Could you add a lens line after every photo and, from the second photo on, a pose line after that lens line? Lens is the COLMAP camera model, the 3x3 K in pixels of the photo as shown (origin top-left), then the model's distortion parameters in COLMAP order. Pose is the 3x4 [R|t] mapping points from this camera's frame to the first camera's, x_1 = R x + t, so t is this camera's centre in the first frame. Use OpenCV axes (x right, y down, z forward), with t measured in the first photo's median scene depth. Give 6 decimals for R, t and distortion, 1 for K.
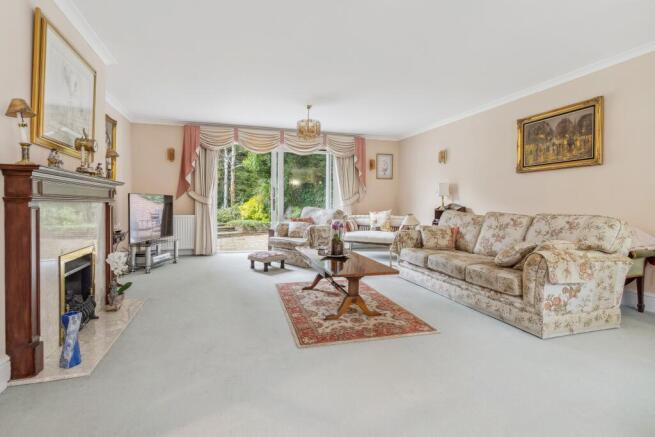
lens RADIAL K [[322.6, 0, 328.2], [0, 322.6, 203.7], [0, 0, 1]] dist [-0.000867, 0.000141]
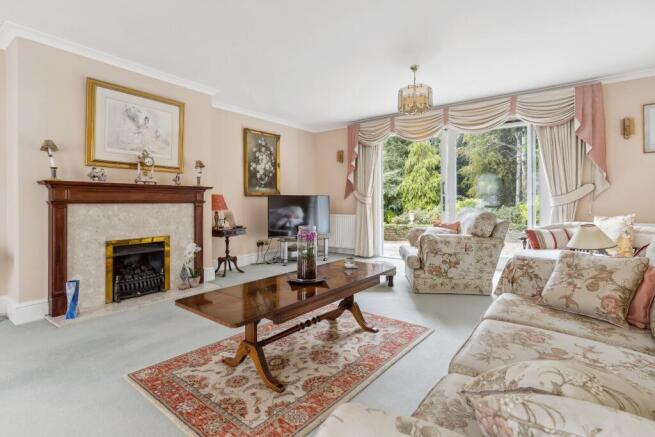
lens RADIAL K [[322.6, 0, 328.2], [0, 322.6, 203.7], [0, 0, 1]] dist [-0.000867, 0.000141]
pose [[0.587117, -0.003001, -0.809496, 0.593429], [0.006937, 0.999975, 0.001324, -0.001105], [0.809472, -0.006393, 0.587124, 0.618354]]
